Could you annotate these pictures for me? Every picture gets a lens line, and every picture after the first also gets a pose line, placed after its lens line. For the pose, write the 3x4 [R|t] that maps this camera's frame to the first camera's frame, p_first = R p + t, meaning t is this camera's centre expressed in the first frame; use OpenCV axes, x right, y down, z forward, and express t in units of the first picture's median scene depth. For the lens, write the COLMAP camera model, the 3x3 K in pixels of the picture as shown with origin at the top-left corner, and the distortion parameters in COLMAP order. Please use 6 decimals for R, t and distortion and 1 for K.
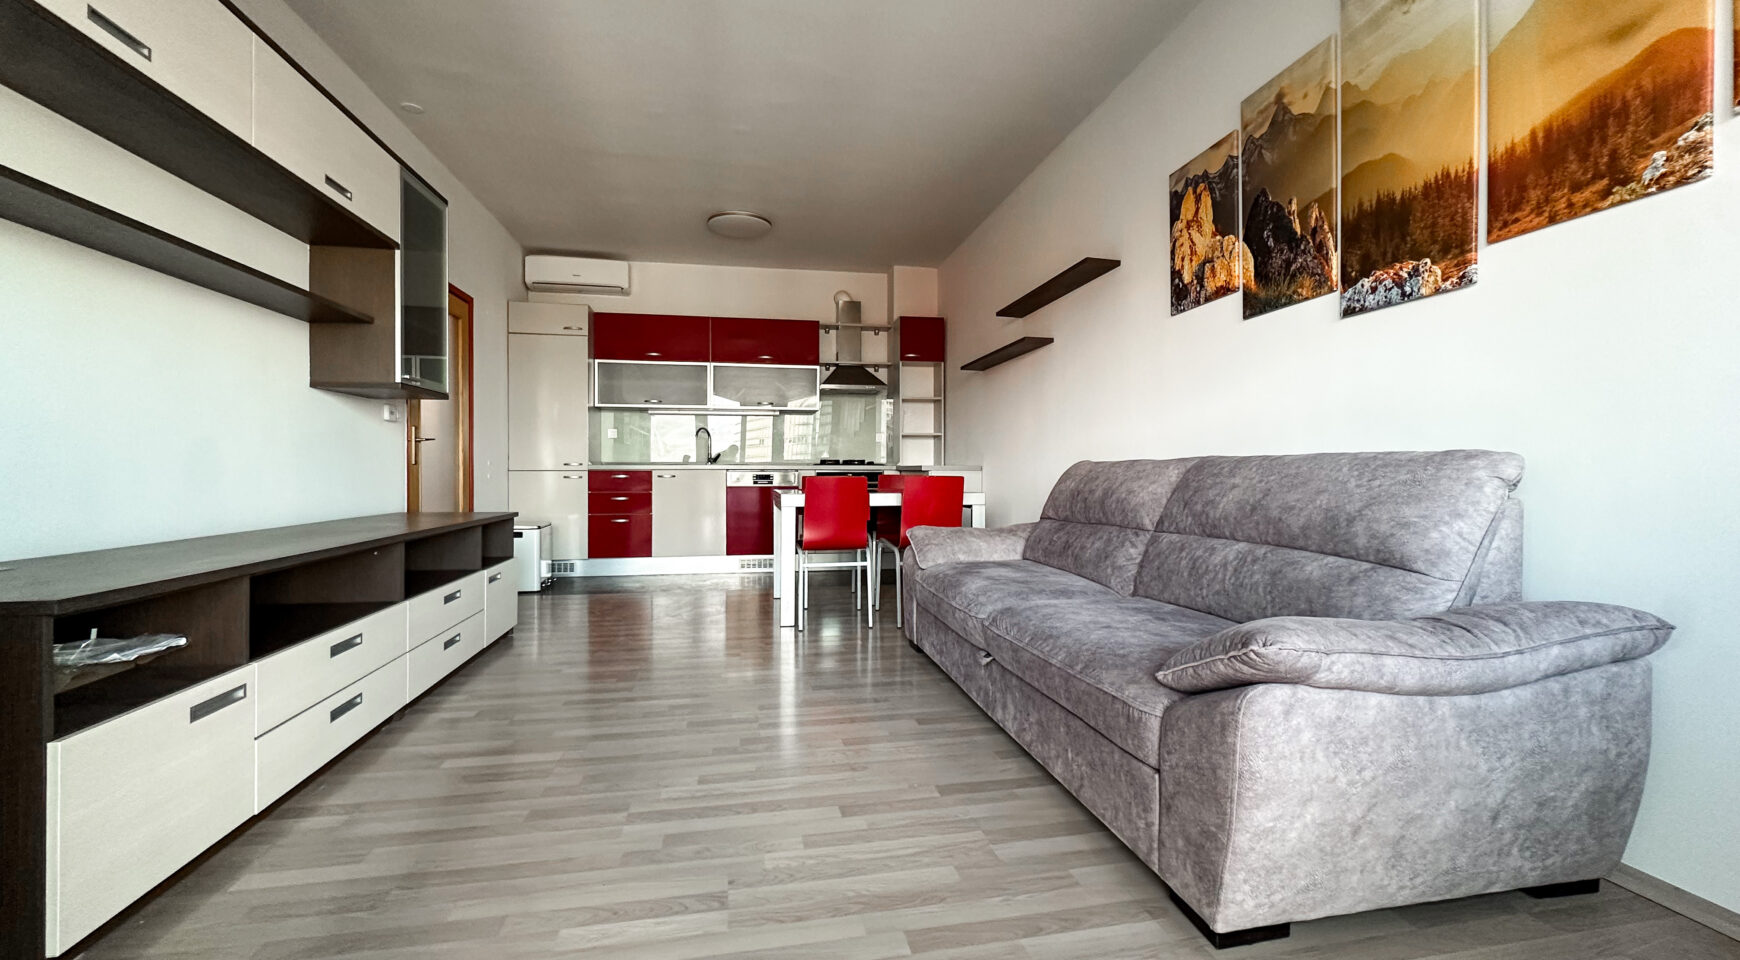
lens RADIAL K [[697.7, 0, 873.0], [0, 697.7, 472.7], [0, 0, 1]] dist [-0.000715, -0.000062]
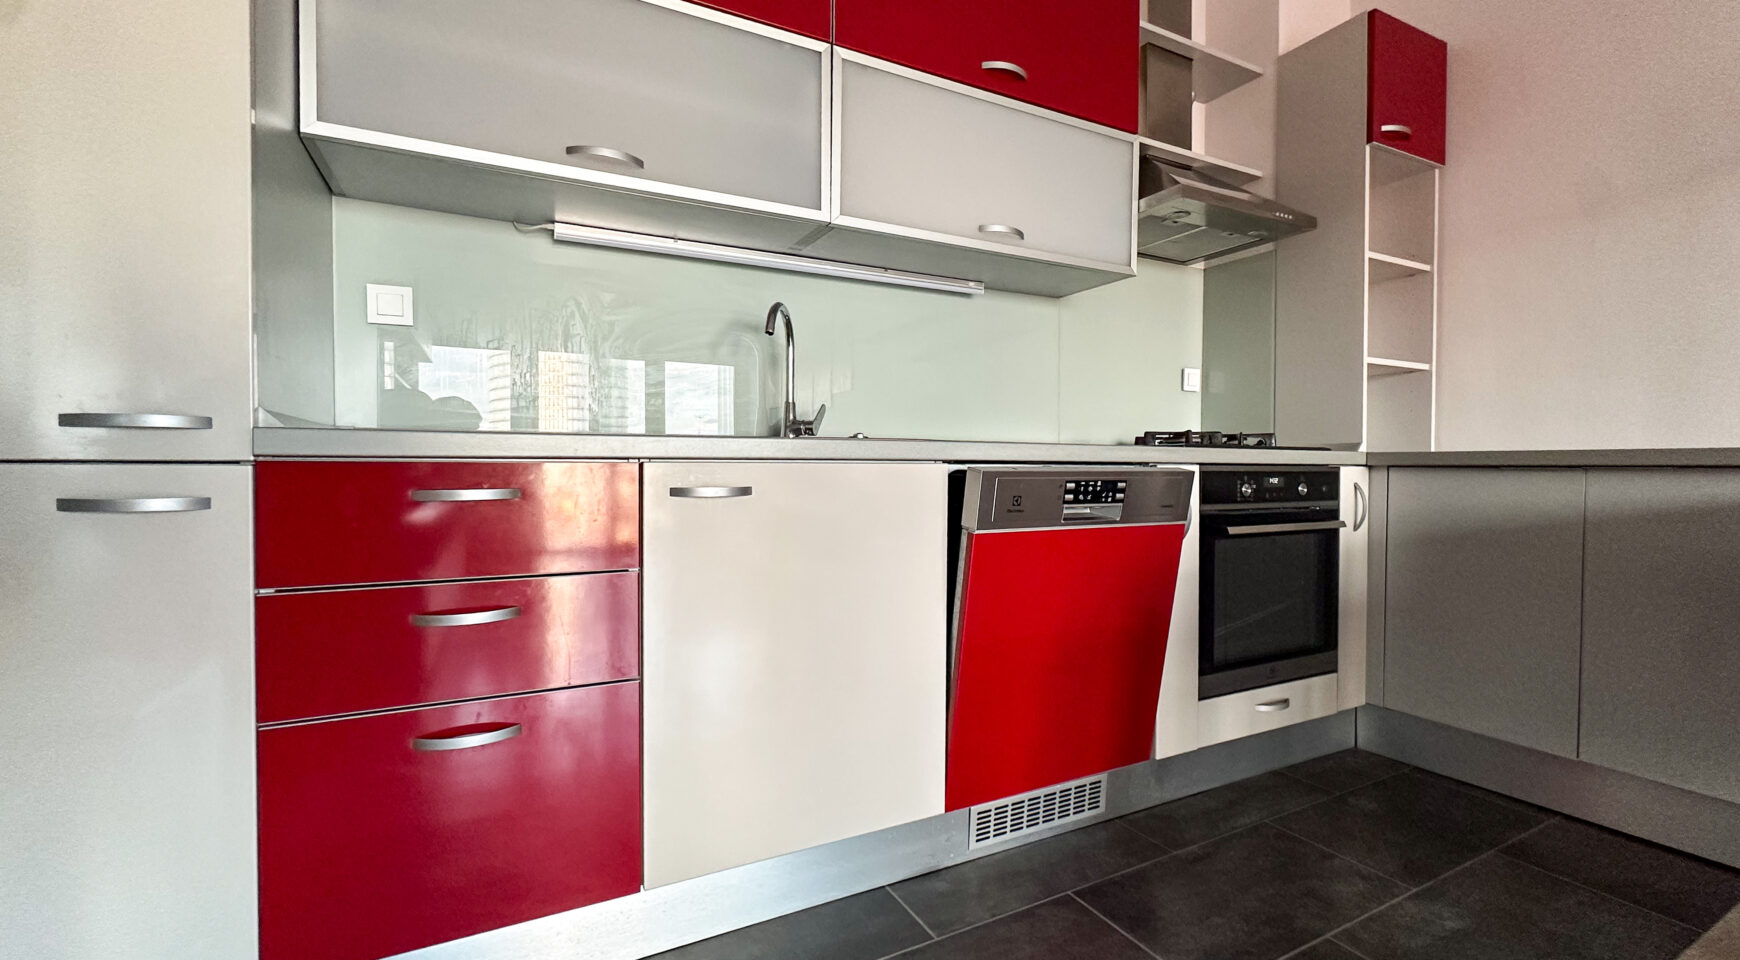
lens RADIAL K [[730.2, 0, 874.5], [0, 730.2, 475.2], [0, 0, 1]] dist [-0.001584, -0.000350]
pose [[0.952705, 0.006297, 0.303831, -0.303649], [-0.011924, 0.999790, 0.016670, -0.004145], [-0.303662, -0.019505, 0.952580, 0.748474]]
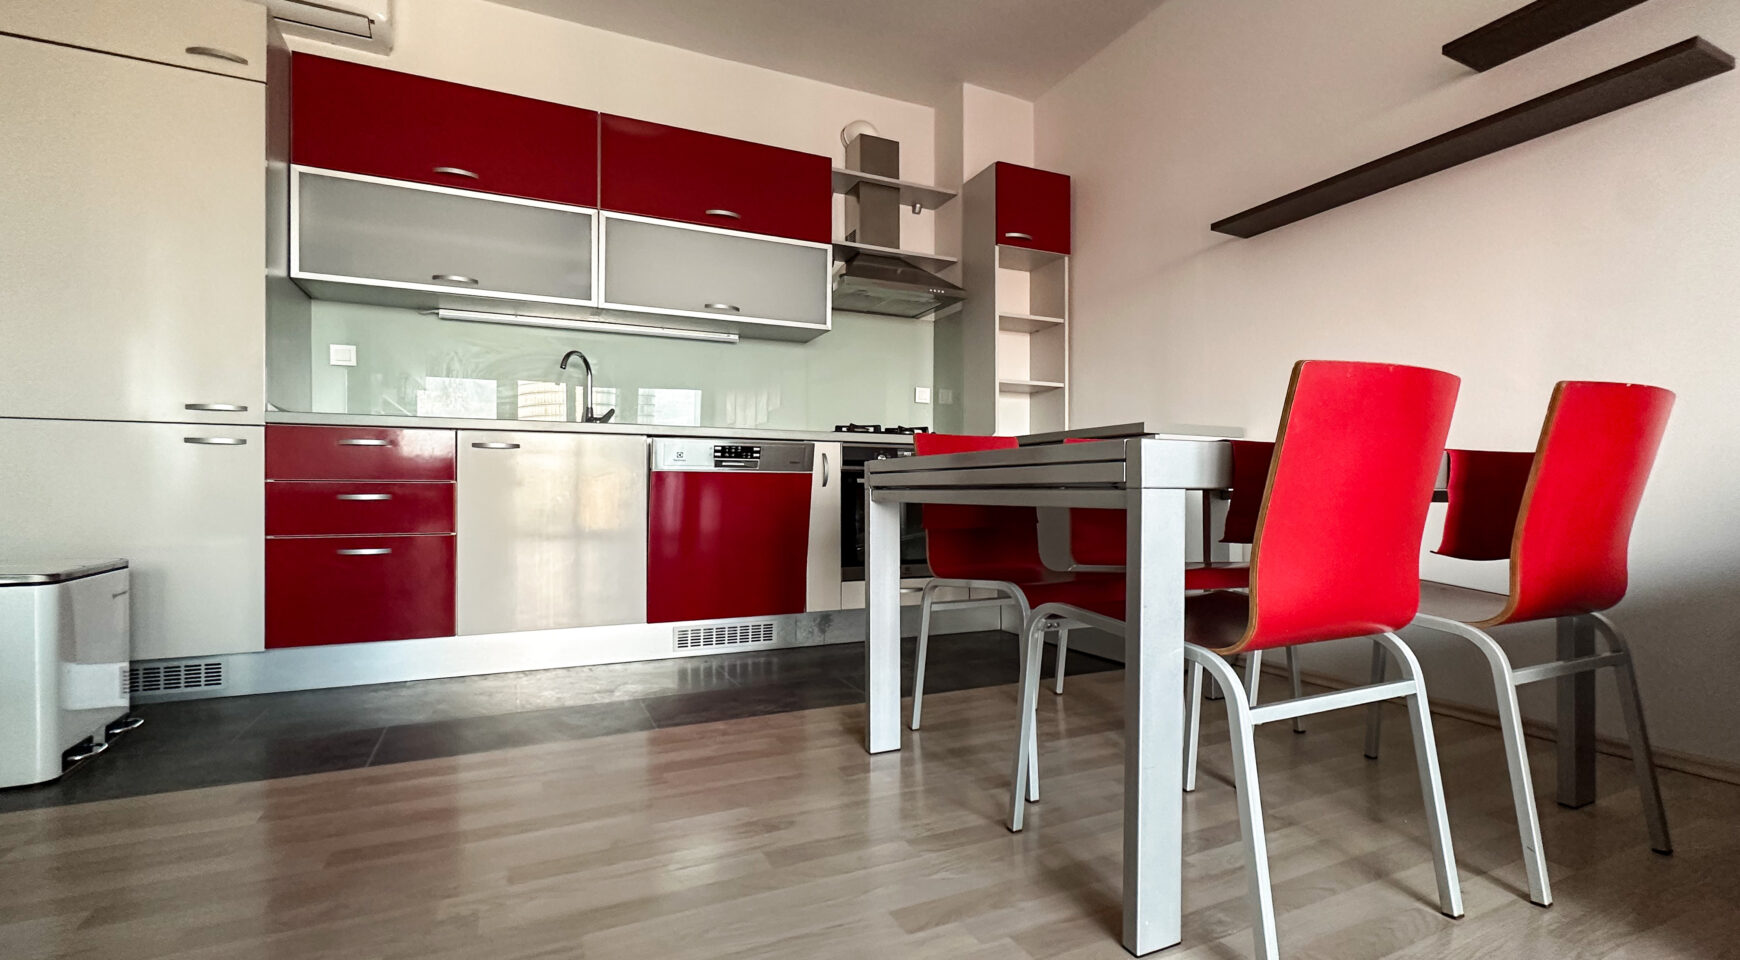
lens RADIAL K [[770.1, 0, 984.2], [0, 770.1, 490.8], [0, 0, 1]] dist [-0.015199, 0.011860]
pose [[0.942859, 0.002915, 0.333179, -0.163482], [-0.000880, 0.999980, -0.006258, 0.033840], [-0.333191, 0.005607, 0.942843, 0.438463]]
